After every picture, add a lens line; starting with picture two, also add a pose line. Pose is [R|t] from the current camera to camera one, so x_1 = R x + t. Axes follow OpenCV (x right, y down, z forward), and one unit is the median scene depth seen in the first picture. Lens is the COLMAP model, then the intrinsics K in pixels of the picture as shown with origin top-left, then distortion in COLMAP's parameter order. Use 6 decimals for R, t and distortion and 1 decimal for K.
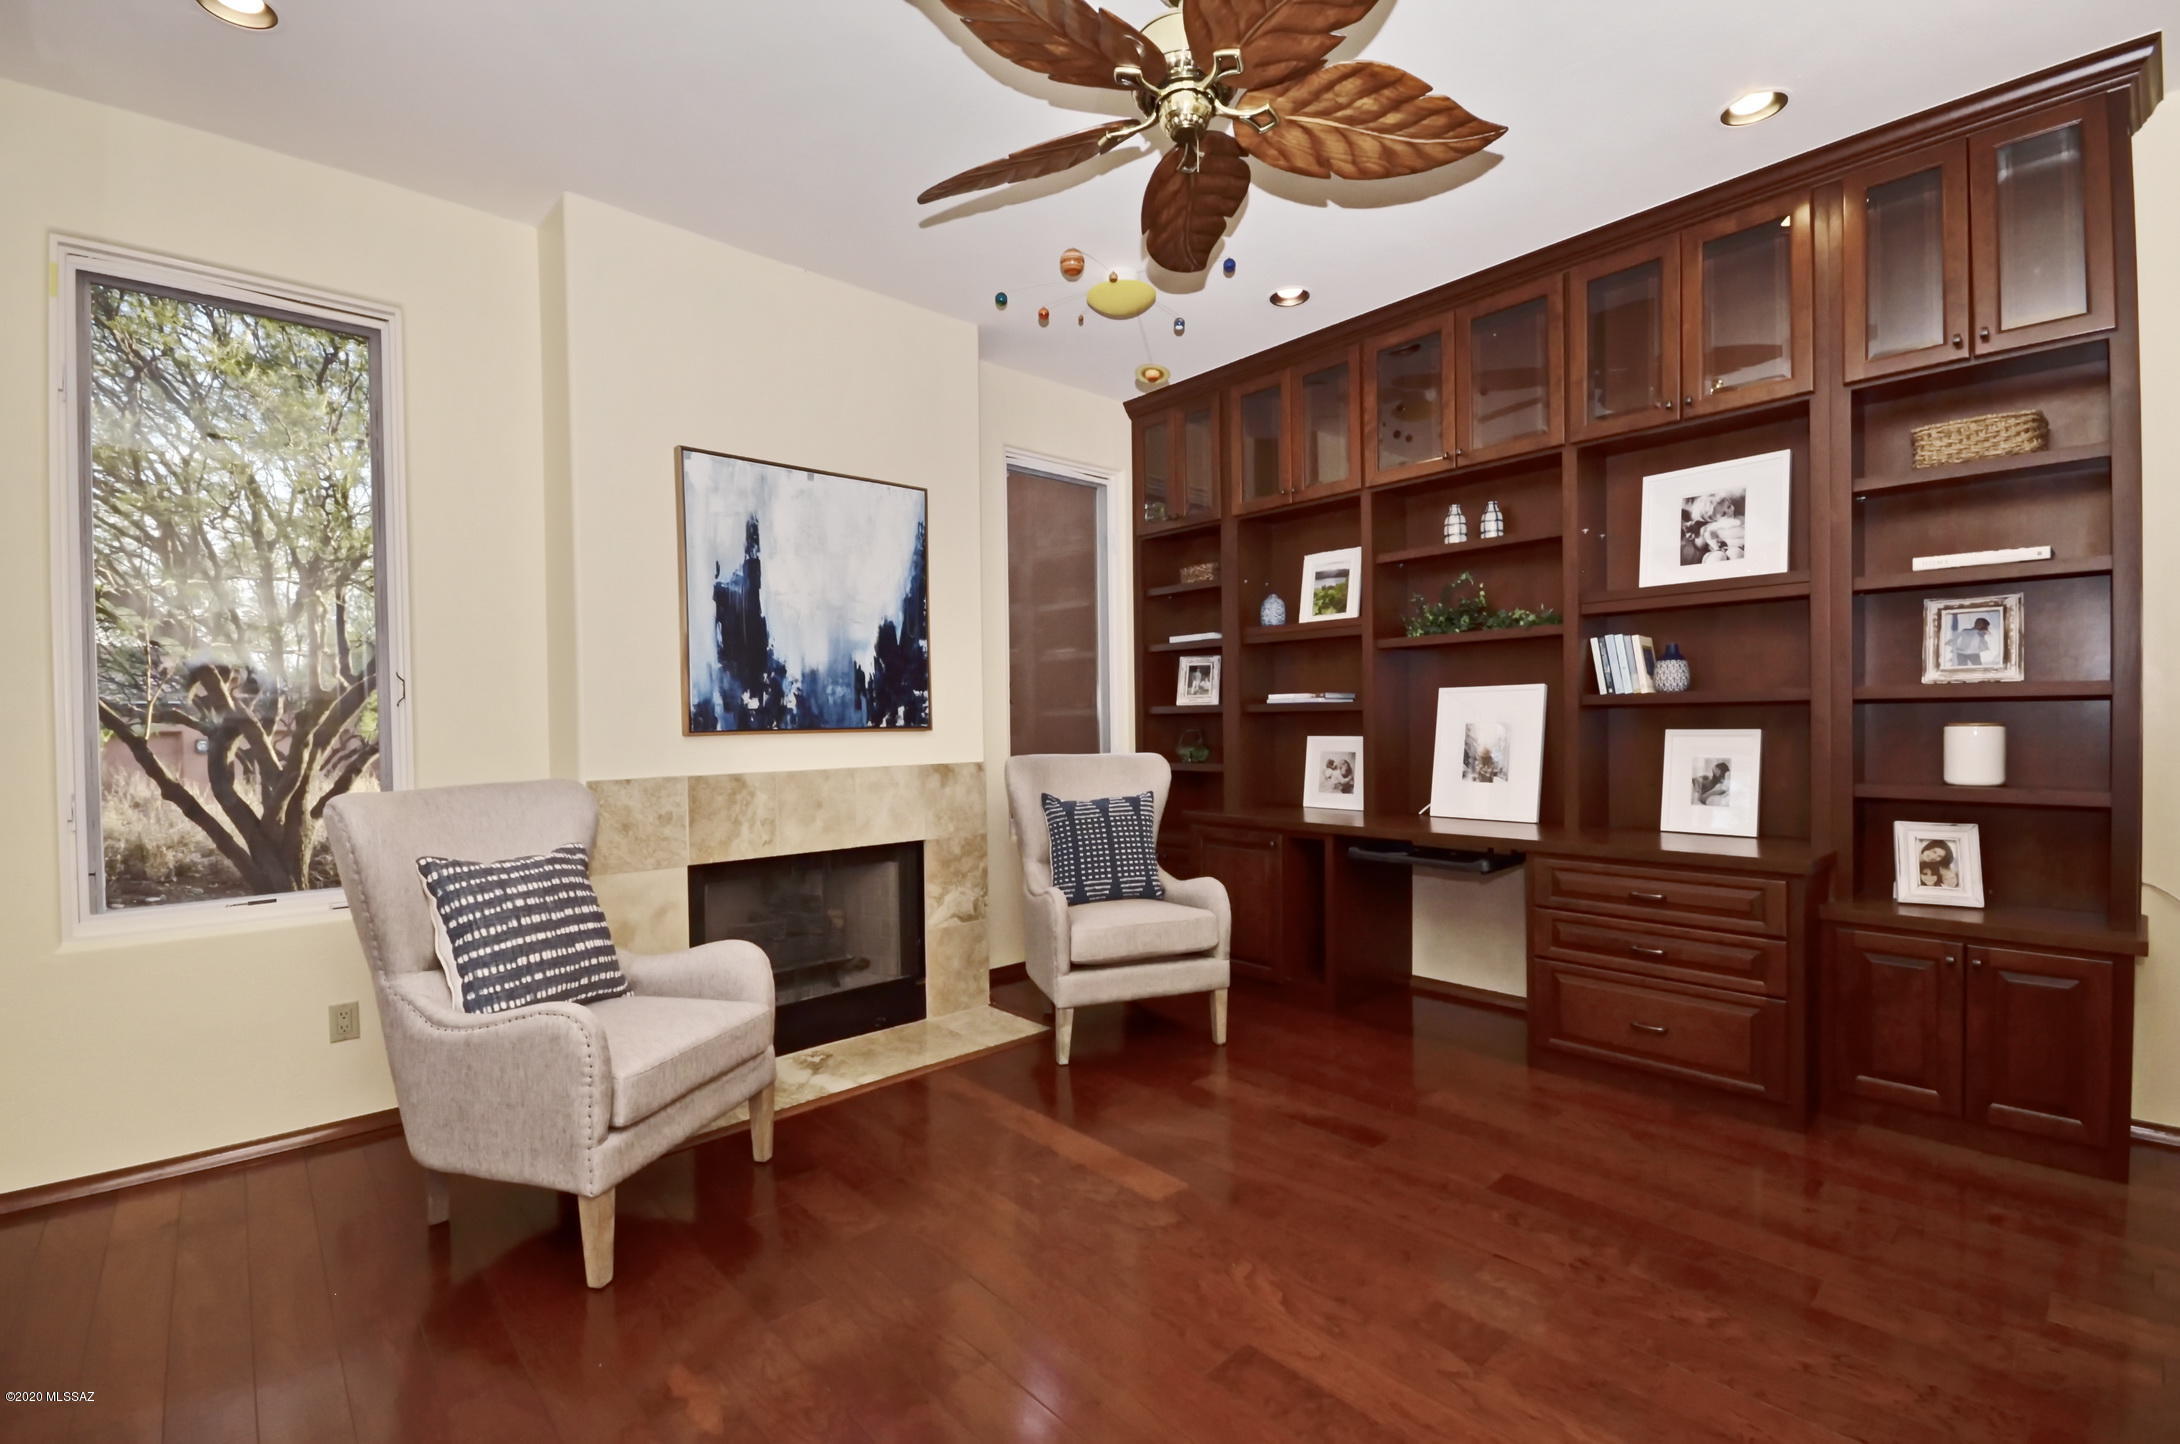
lens RADIAL K [[956.4, 0, 1092.6], [0, 956.4, 732.7], [0, 0, 1]] dist [-0.012919, -0.000196]
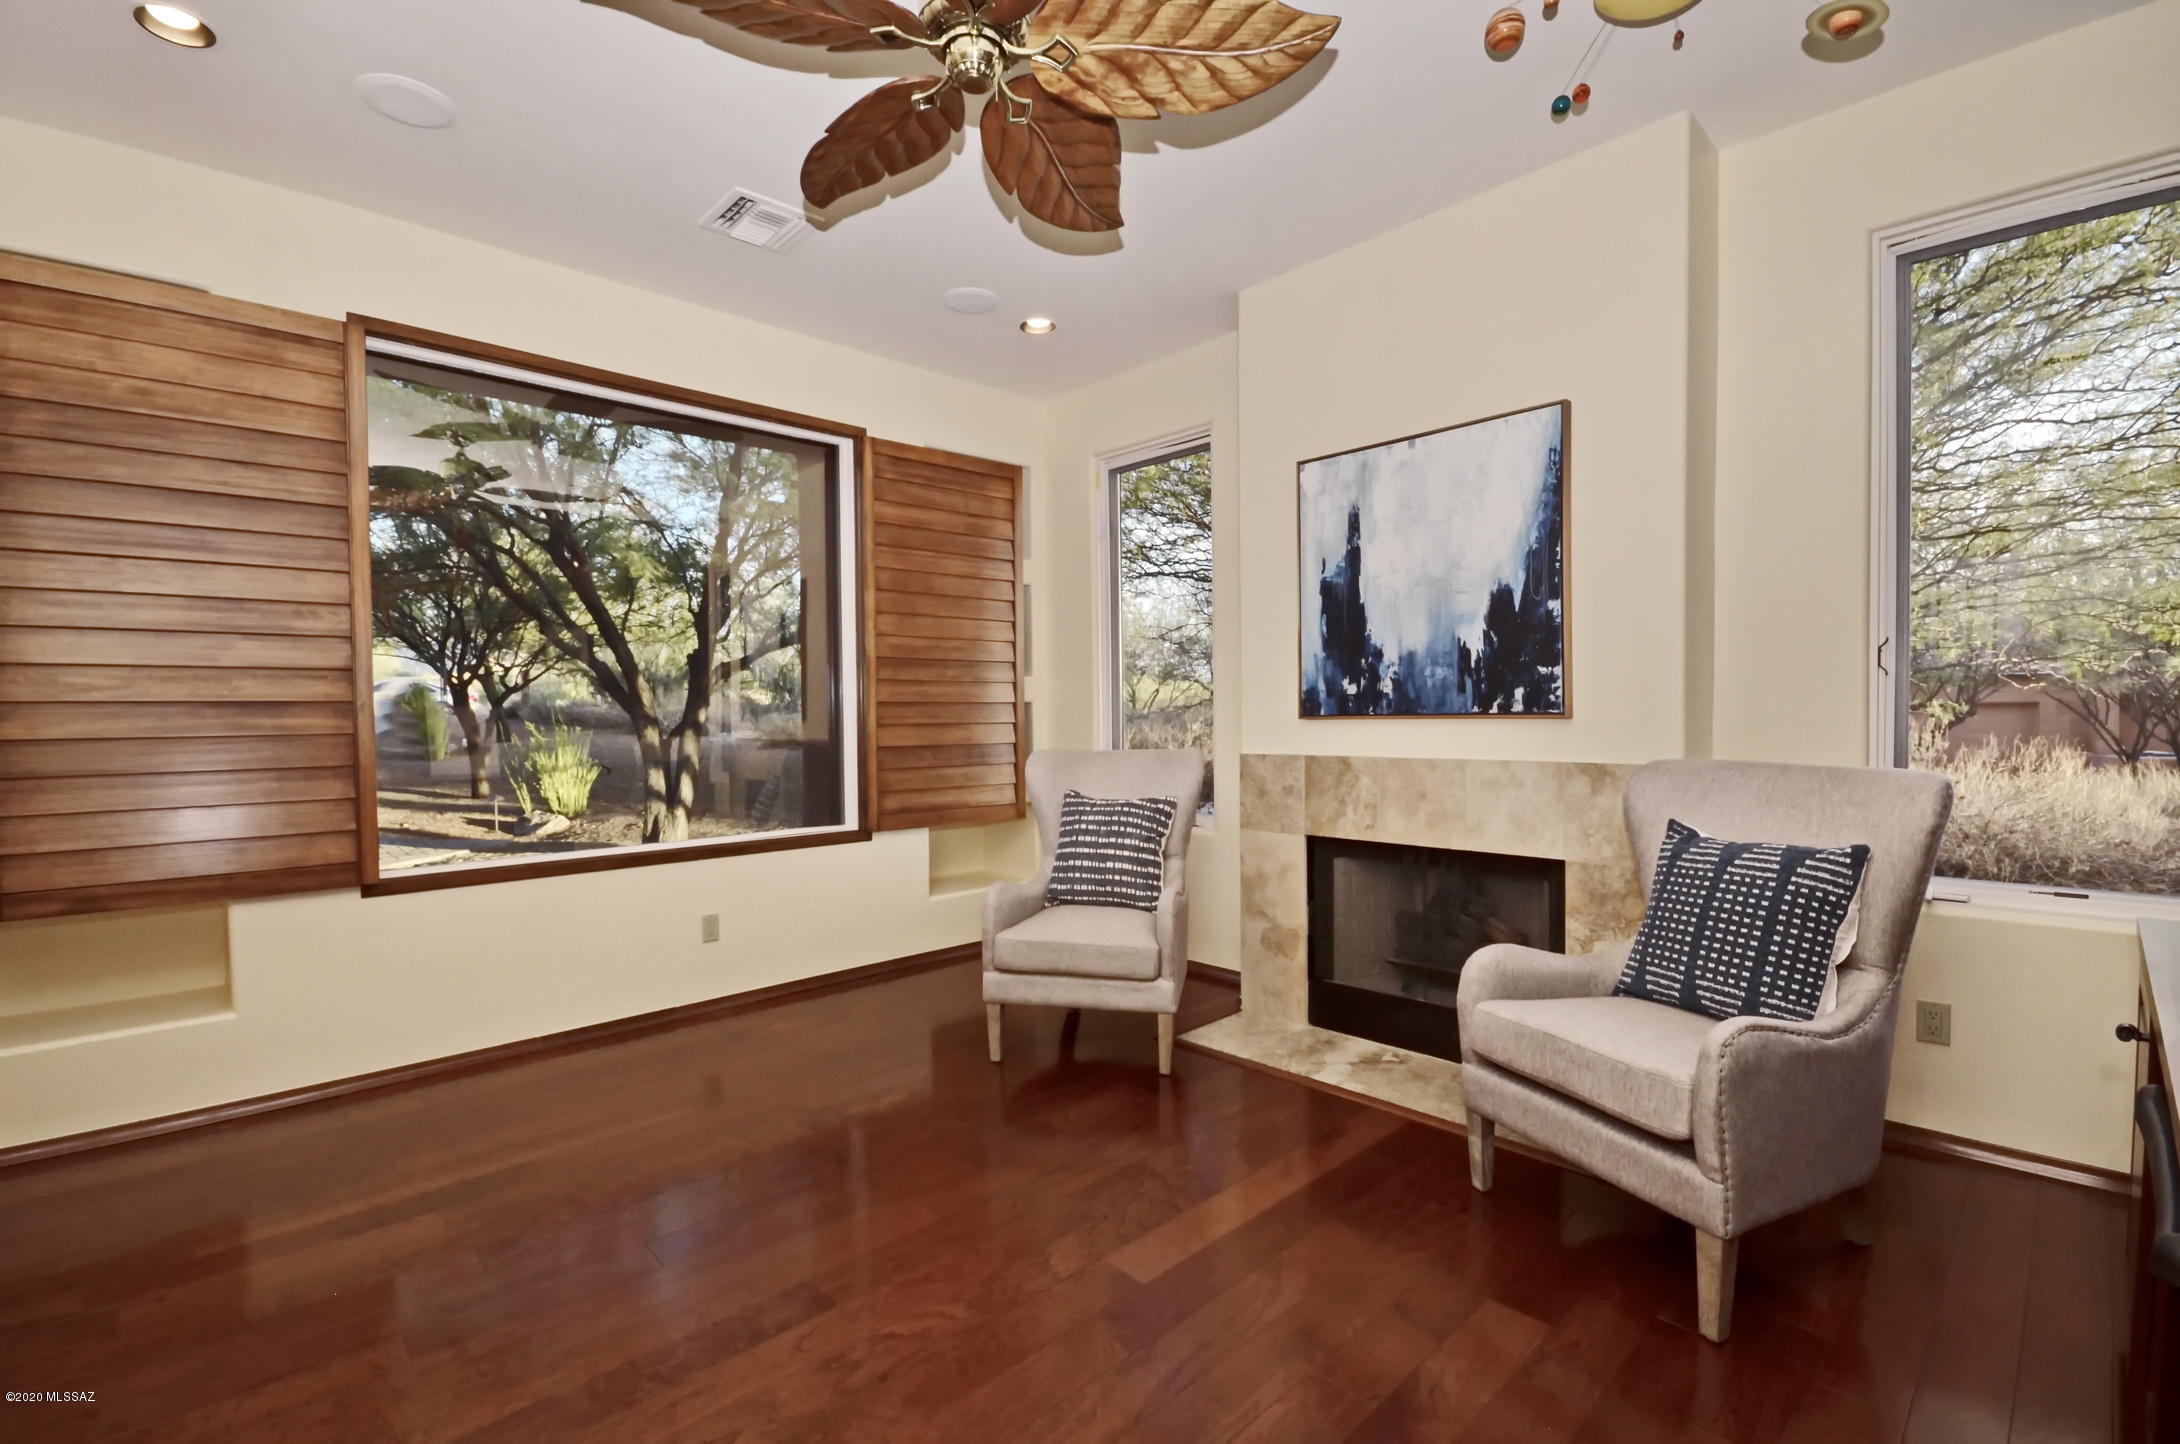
lens RADIAL K [[956.4, 0, 1092.6], [0, 956.4, 732.7], [0, 0, 1]] dist [-0.012919, -0.000196]
pose [[0.029831, 0.034426, -0.998962, 0.652431], [-0.003463, 0.999404, 0.034337, -0.017586], [0.999549, 0.002435, 0.029932, 0.676245]]
